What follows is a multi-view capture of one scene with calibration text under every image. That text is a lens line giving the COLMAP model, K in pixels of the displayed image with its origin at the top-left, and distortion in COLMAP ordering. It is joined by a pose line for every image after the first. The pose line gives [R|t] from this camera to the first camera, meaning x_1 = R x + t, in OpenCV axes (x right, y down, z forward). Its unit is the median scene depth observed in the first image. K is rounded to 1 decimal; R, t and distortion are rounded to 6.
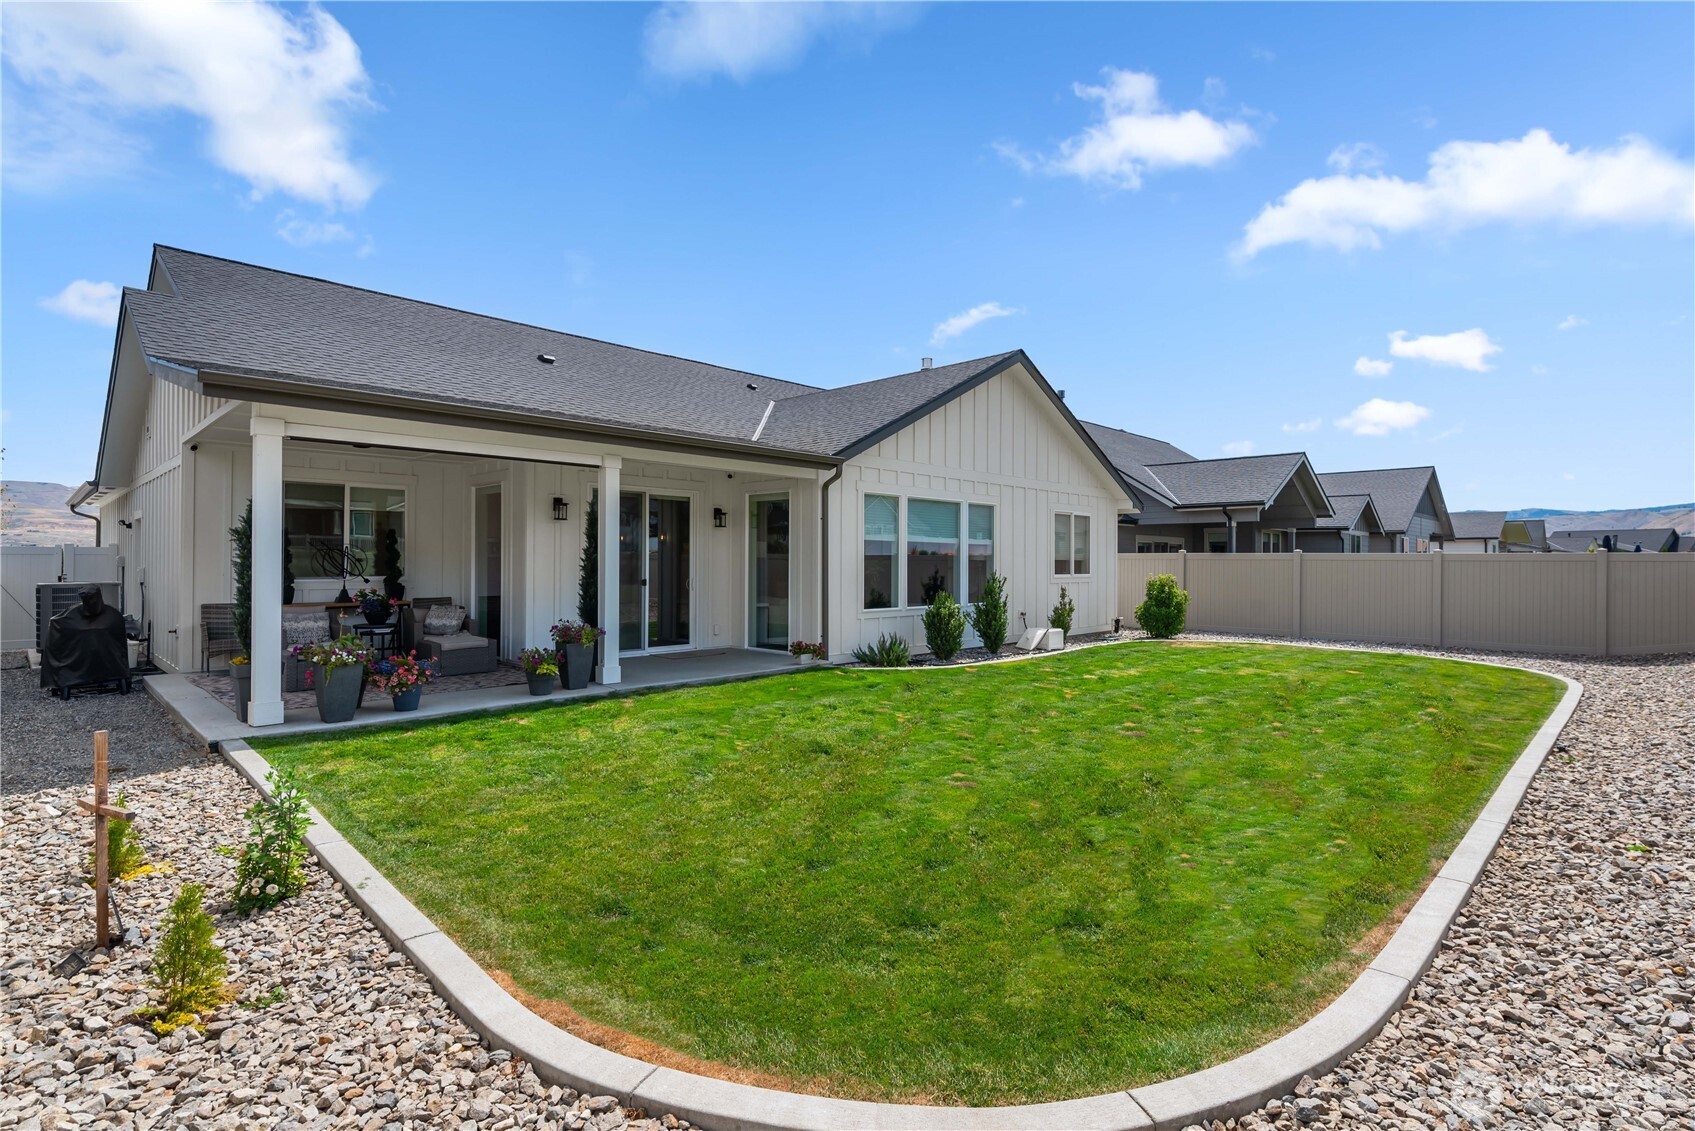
lens RADIAL K [[789.0, 0, 850.5], [0, 789.0, 560.9], [0, 0, 1]] dist [-0.002220, -0.001065]
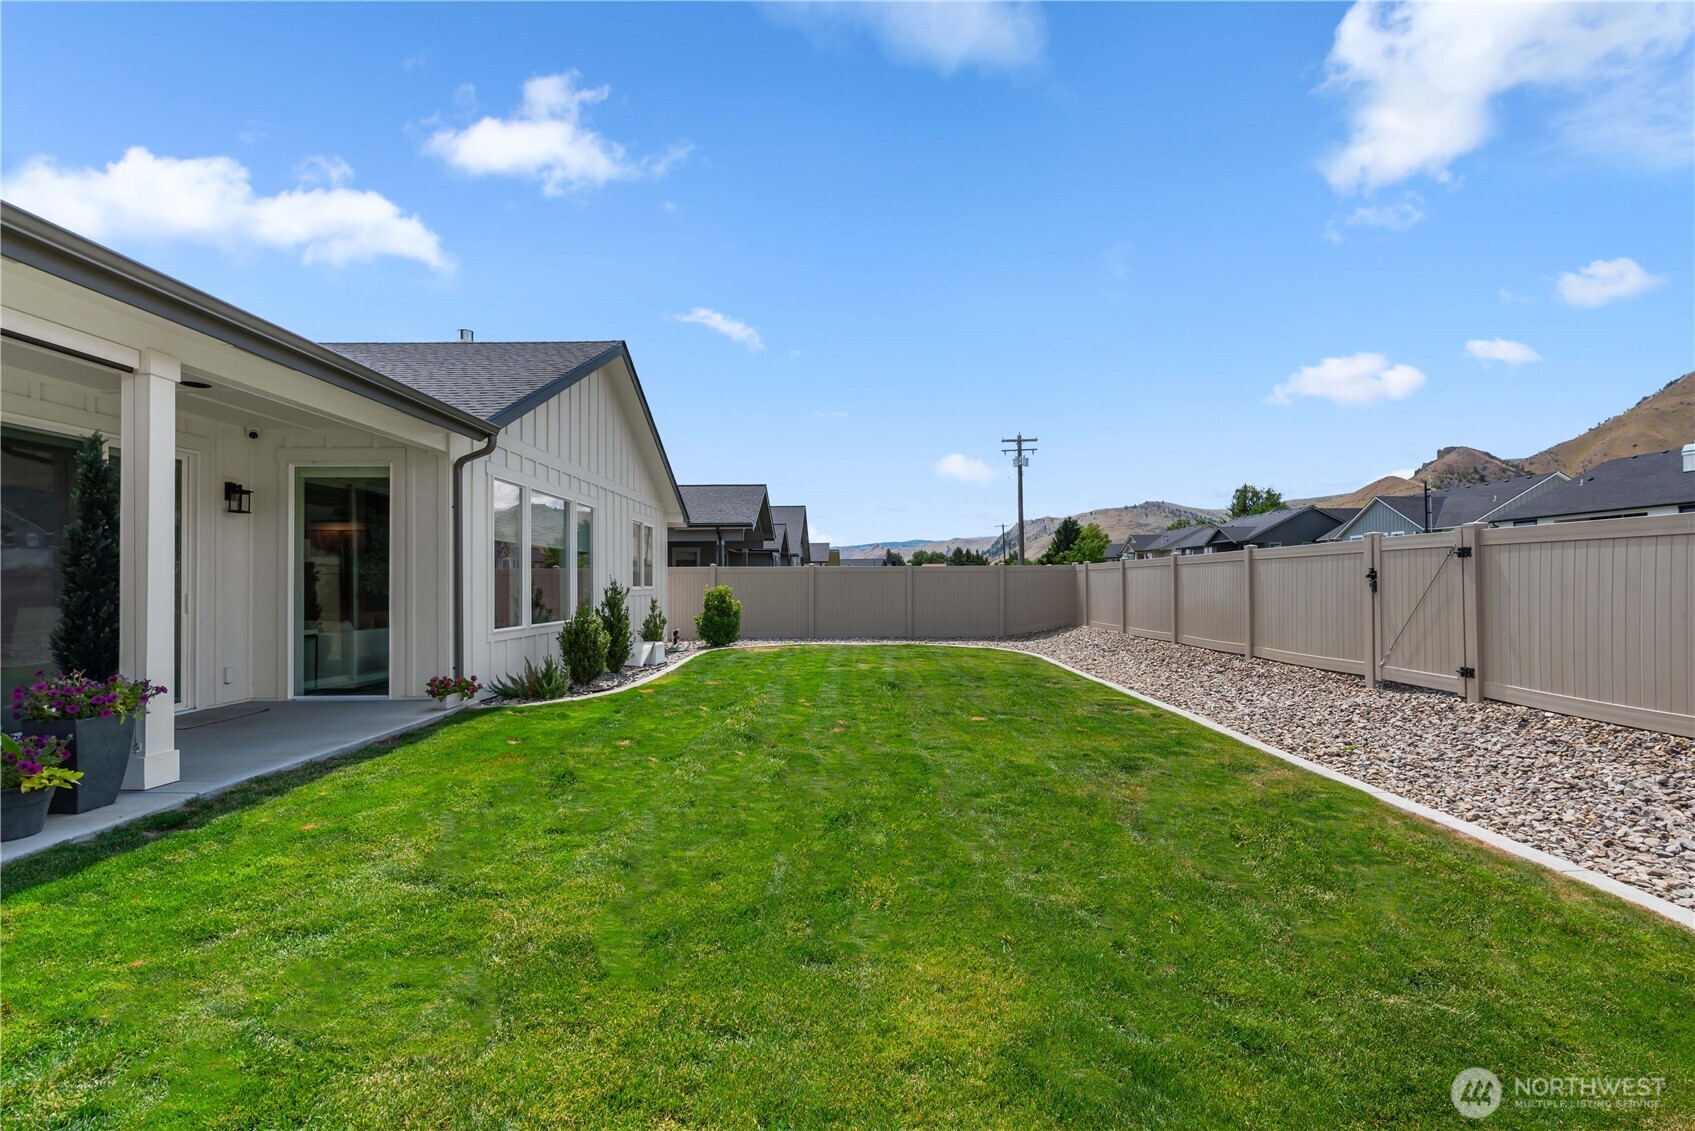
lens RADIAL K [[736.7, 0, 845.9], [0, 736.7, 576.1], [0, 0, 1]] dist [0.006159, -0.000938]
pose [[0.723612, -0.001193, 0.690206, -0.214992], [0.007640, 0.999951, -0.006281, 0.015082], [-0.690165, 0.009818, 0.723586, 0.225022]]
